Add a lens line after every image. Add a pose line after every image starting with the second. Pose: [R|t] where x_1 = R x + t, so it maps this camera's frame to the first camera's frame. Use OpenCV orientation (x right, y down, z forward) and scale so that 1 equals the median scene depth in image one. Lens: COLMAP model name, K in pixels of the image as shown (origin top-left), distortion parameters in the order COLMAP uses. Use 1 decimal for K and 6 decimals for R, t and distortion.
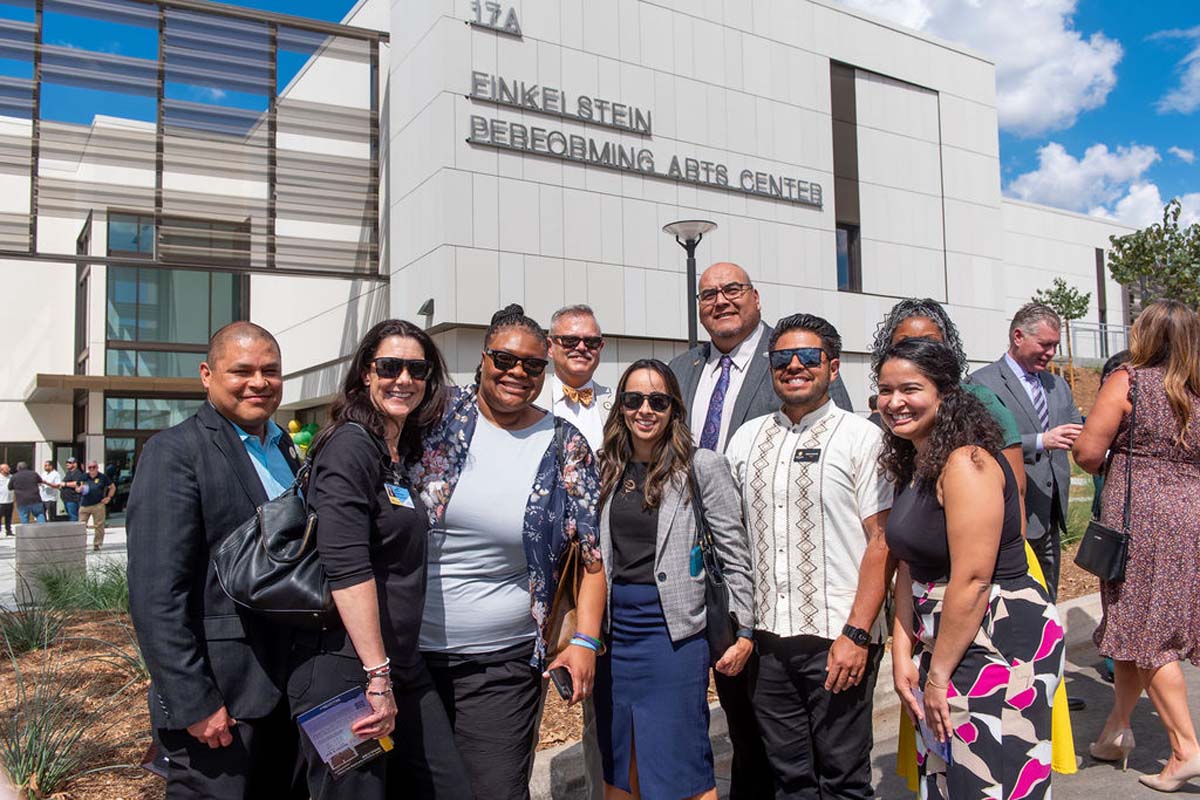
lens RADIAL K [[1008.0, 0, 600.0], [0, 1008.0, 403.0], [0, 0, 1]] dist [-0.018901, -0.008861]
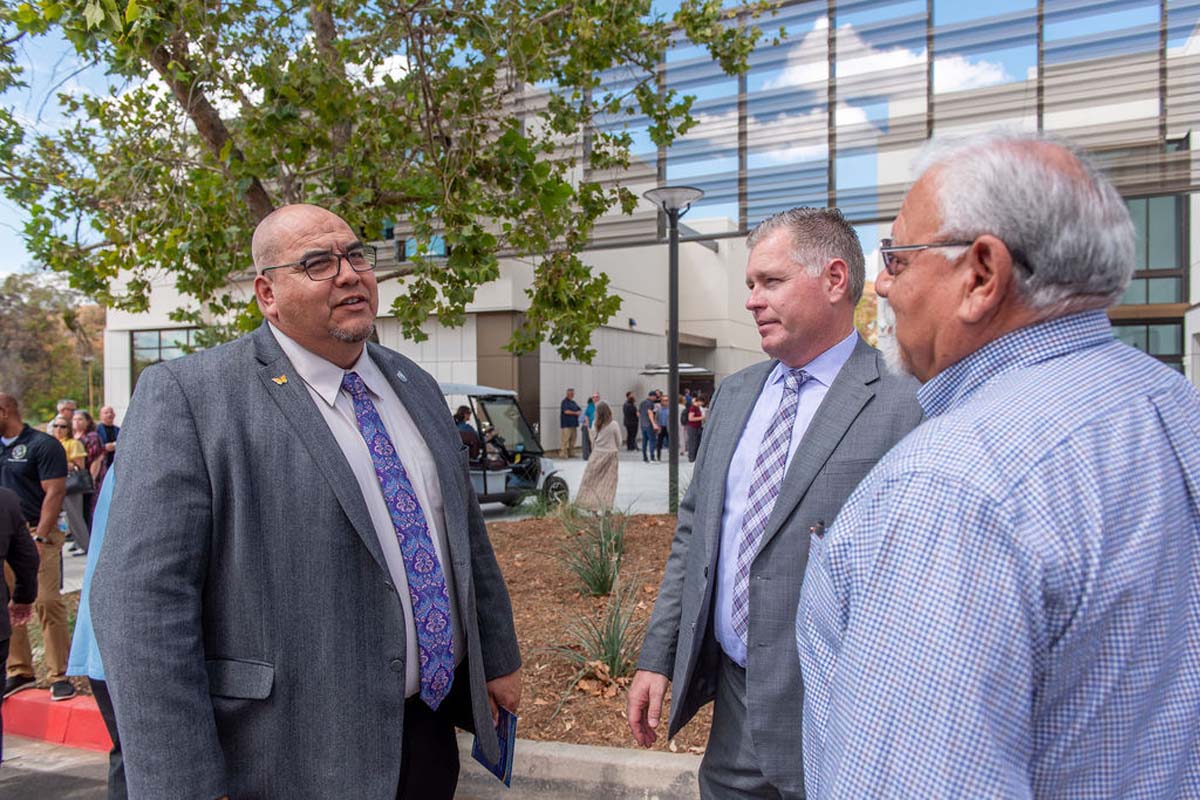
lens RADIAL K [[899.4, 0, 599.9], [0, 899.4, 396.7], [0, 0, 1]] dist [-0.008717, -0.001228]
pose [[0.554793, 0.015280, -0.831848, 0.082992], [0.050824, 0.997342, 0.052216, -0.009464], [0.830435, -0.071247, 0.552541, 0.077333]]
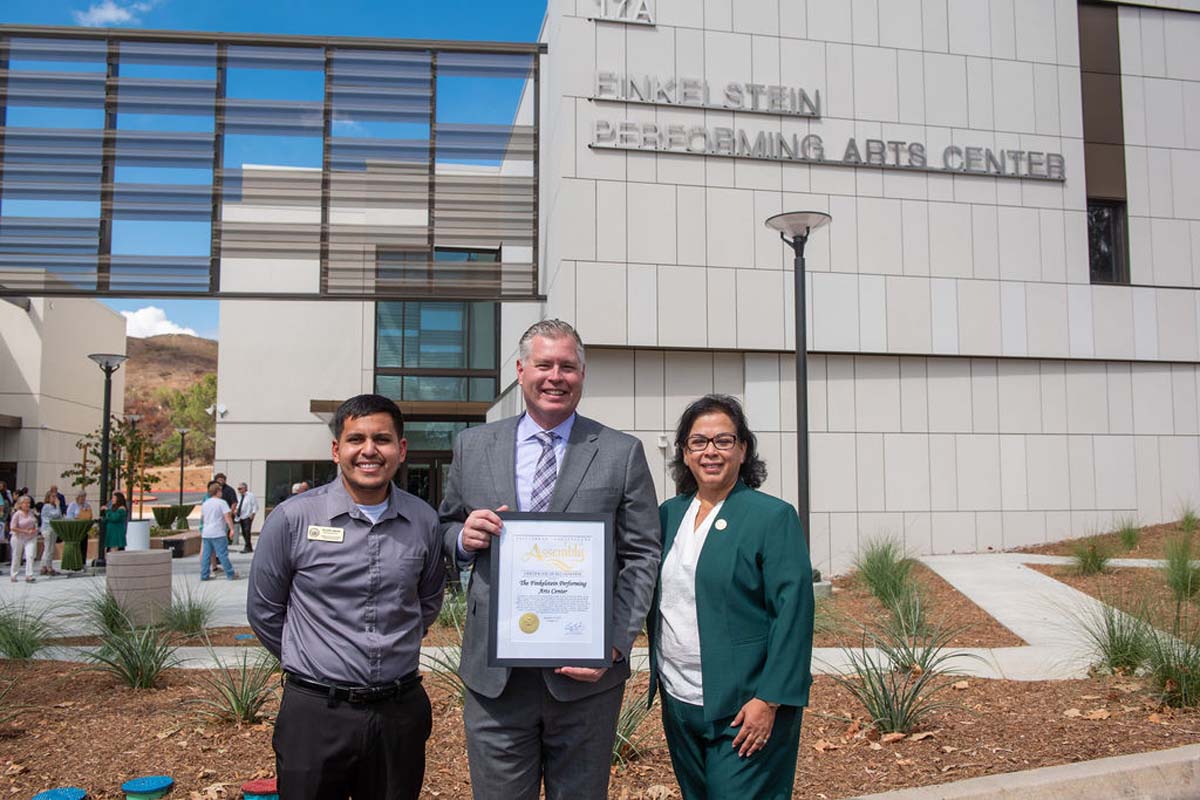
lens RADIAL K [[1002.4, 0, 600.1], [0, 1002.4, 401.0], [0, 0, 1]] dist [-0.011660, -0.003765]
pose [[0.928891, -0.014403, -0.370074, 0.195302], [0.009120, 0.999830, -0.016023, -0.010777], [0.370242, 0.011508, 0.928864, 0.137561]]
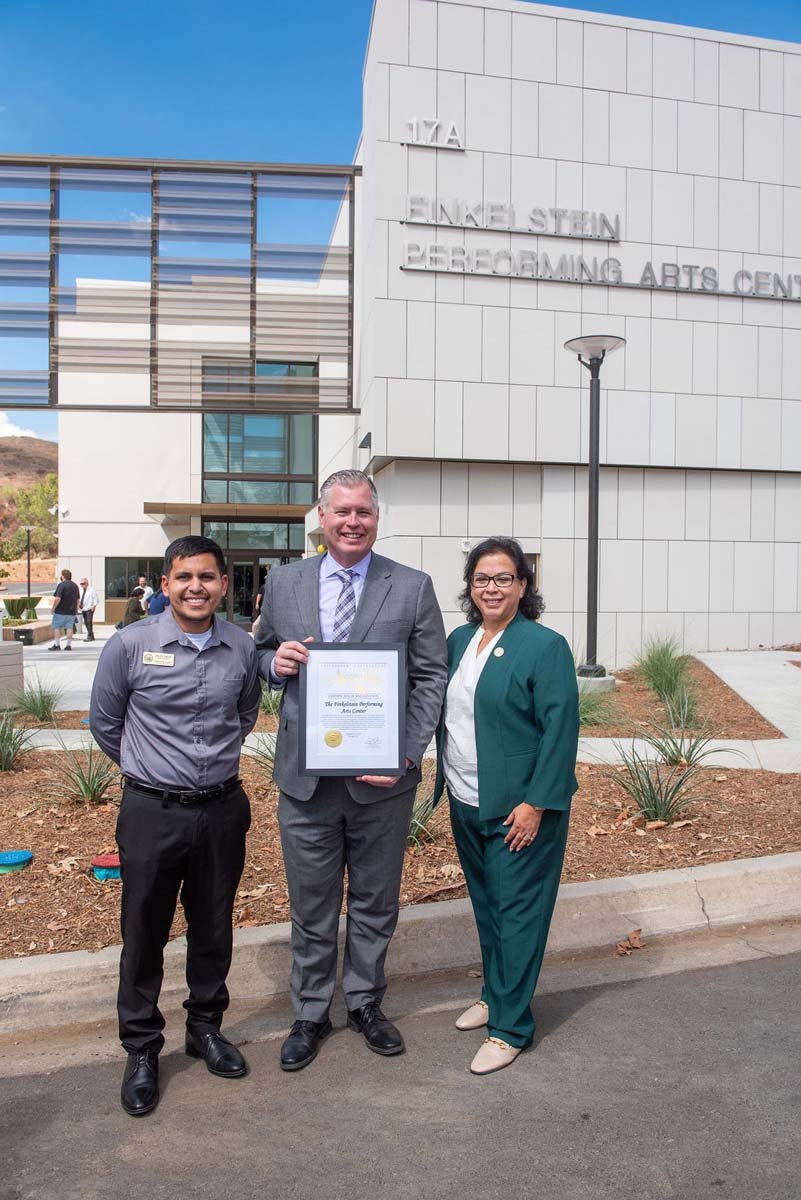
lens RADIAL K [[922.8, 0, 403.3], [0, 922.8, 599.7], [0, 0, 1]] dist [-0.027617, -0.006513]
pose [[0.925765, 0.033439, -0.376618, 0.199422], [0.000910, 0.995882, 0.090658, -0.018093], [0.378098, -0.084271, 0.921922, 0.133019]]
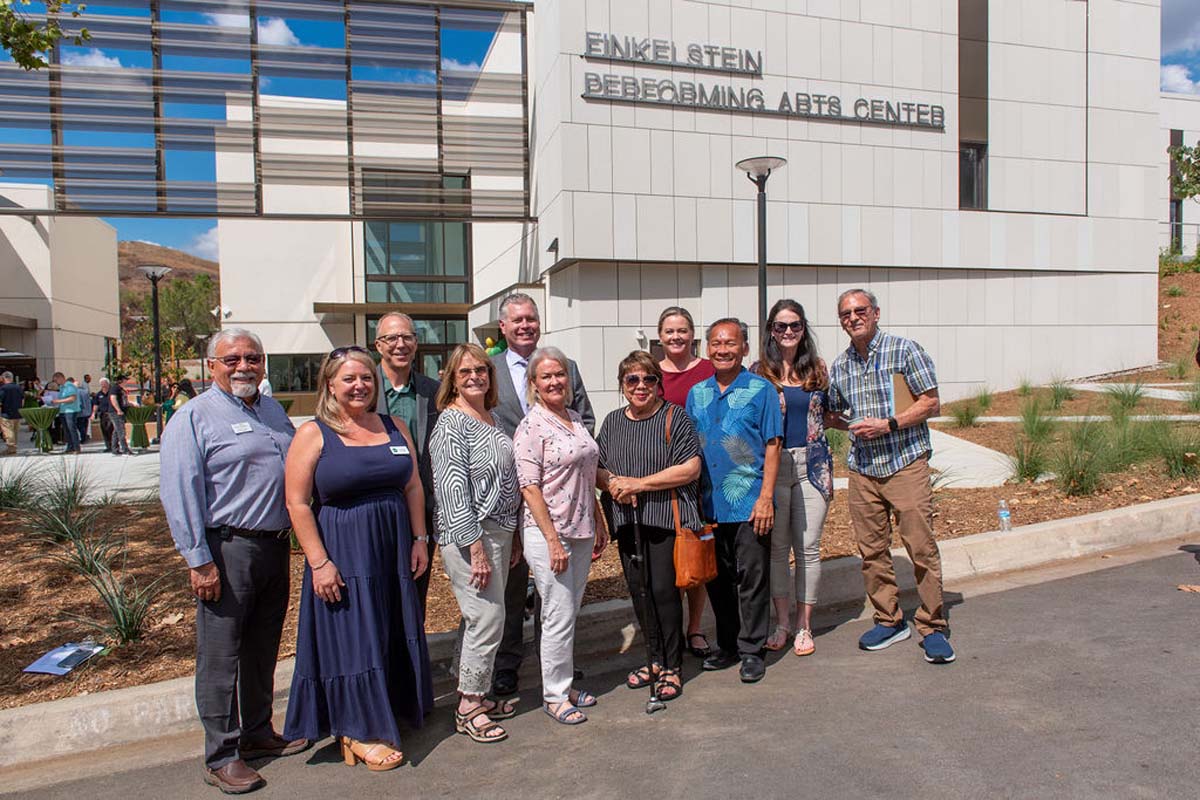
lens RADIAL K [[849.2, 0, 603.9], [0, 849.2, 398.3], [0, 0, 1]] dist [0.007208, -0.003595]
pose [[0.962849, 0.010074, -0.269851, 0.142210], [0.017924, 0.994716, 0.101087, -0.014808], [0.269444, -0.102168, 0.957581, 0.041717]]
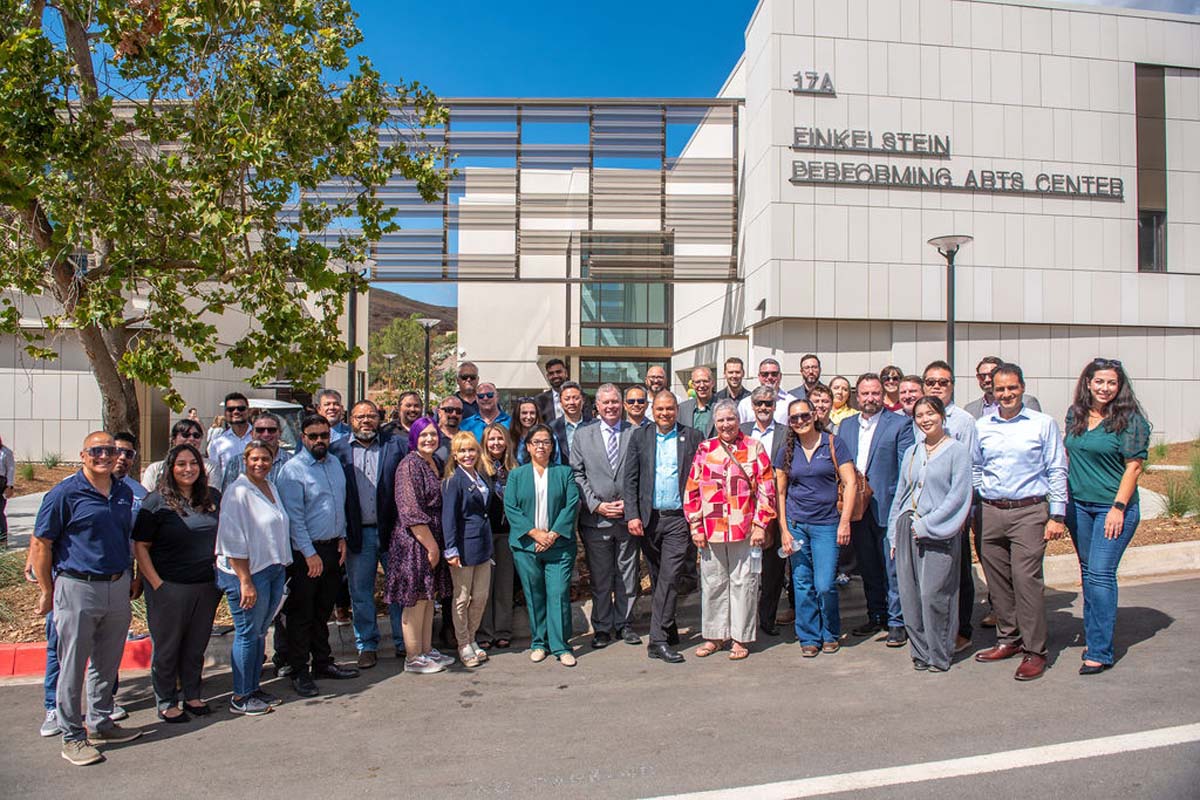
lens RADIAL K [[824.9, 0, 596.3], [0, 824.9, 404.3], [0, 0, 1]] dist [-0.050325, -0.003645]
pose [[0.884425, 0.024251, -0.466053, 0.143926], [0.006756, 0.997879, 0.064744, -0.030907], [0.466634, -0.060410, 0.882385, -0.099735]]
